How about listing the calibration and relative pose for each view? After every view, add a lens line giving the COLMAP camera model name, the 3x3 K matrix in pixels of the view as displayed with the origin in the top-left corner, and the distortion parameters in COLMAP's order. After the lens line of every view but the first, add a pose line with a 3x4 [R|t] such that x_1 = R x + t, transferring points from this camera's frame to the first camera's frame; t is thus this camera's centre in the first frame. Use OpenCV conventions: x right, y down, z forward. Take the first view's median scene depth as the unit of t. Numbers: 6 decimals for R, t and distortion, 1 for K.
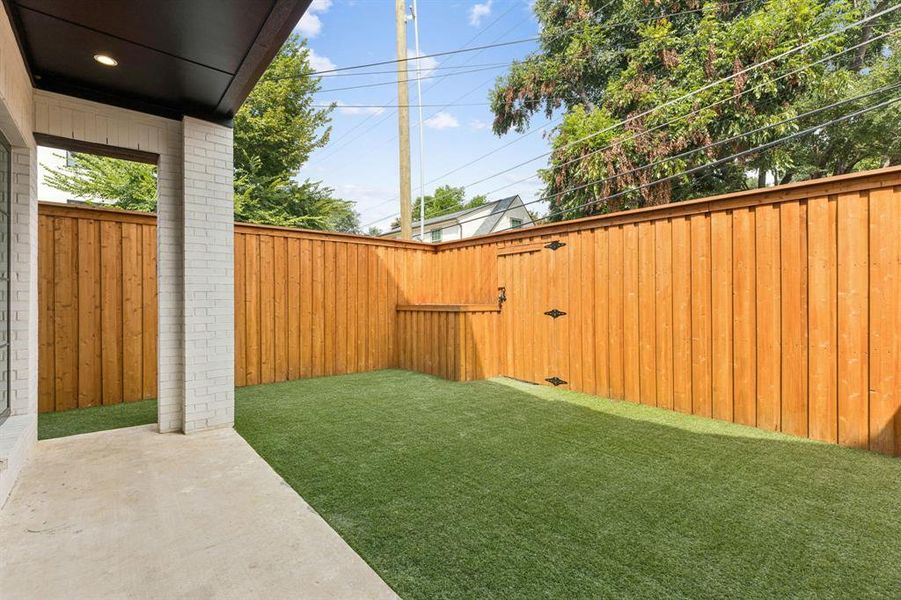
lens RADIAL K [[400.9, 0, 450.1], [0, 400.9, 295.9], [0, 0, 1]] dist [0.001501, 0.000022]
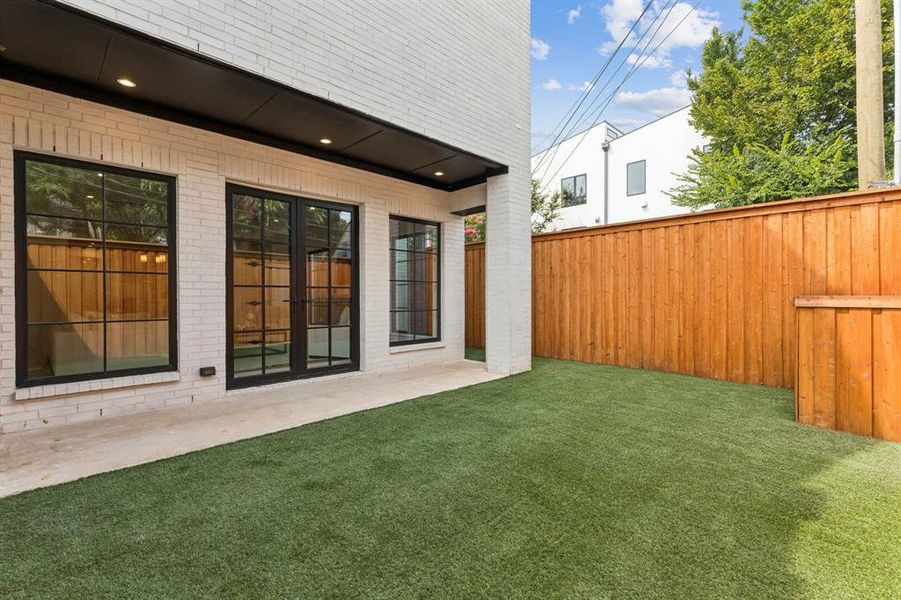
lens RADIAL K [[400.9, 0, 450.1], [0, 400.9, 295.9], [0, 0, 1]] dist [0.001501, 0.000022]
pose [[0.099456, 0.005167, -0.995029, 0.593260], [0.008524, 0.999945, 0.006044, 0.013412], [0.995005, -0.009083, 0.099406, 0.422634]]
